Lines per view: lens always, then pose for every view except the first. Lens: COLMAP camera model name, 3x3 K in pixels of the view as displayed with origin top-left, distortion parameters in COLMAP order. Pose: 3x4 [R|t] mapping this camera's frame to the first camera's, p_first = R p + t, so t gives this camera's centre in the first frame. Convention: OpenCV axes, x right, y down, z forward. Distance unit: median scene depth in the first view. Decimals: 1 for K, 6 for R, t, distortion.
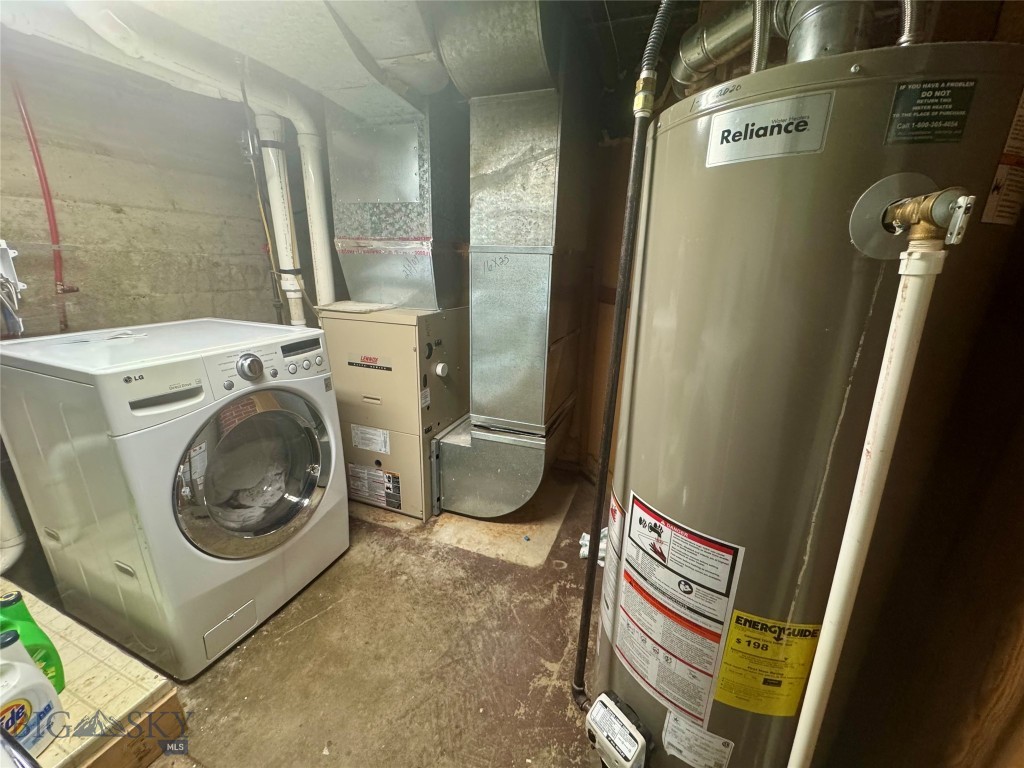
lens RADIAL K [[408.3, 0, 513.6], [0, 408.3, 383.6], [0, 0, 1]] dist [-0.004707, -0.000097]
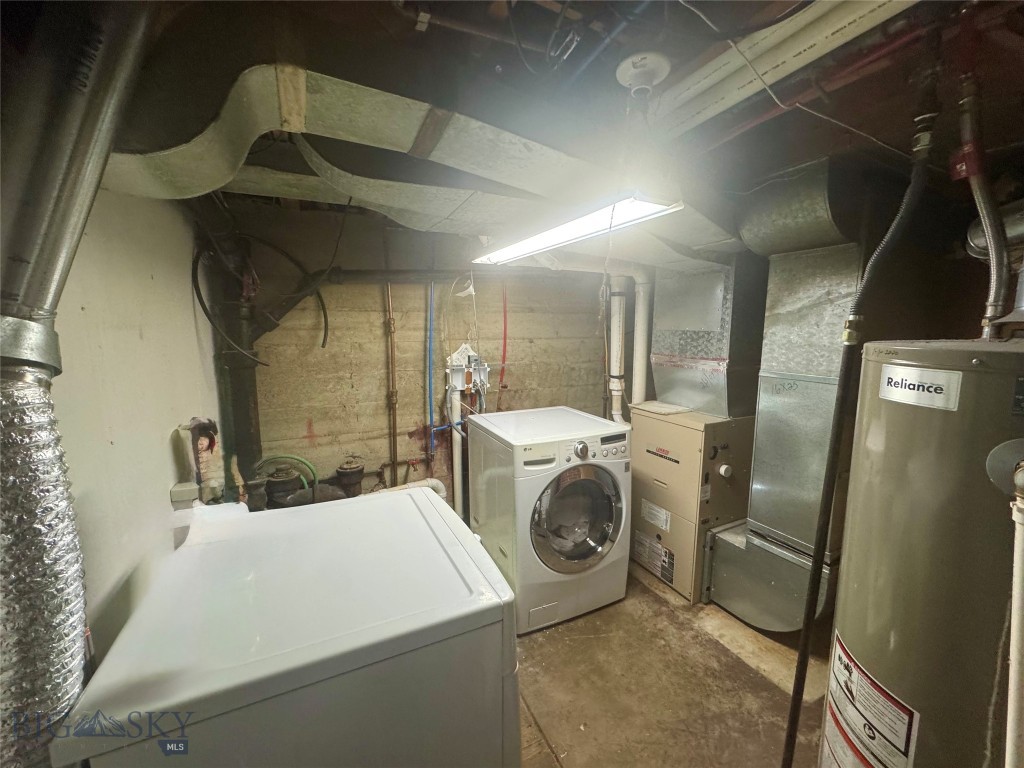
lens RADIAL K [[408.3, 0, 513.6], [0, 408.3, 383.6], [0, 0, 1]] dist [-0.004707, -0.000097]
pose [[0.731177, 0.068718, -0.678718, 0.161666], [-0.175775, 0.980298, -0.090109, -0.074790], [0.659154, 0.185187, 0.728850, -0.276441]]
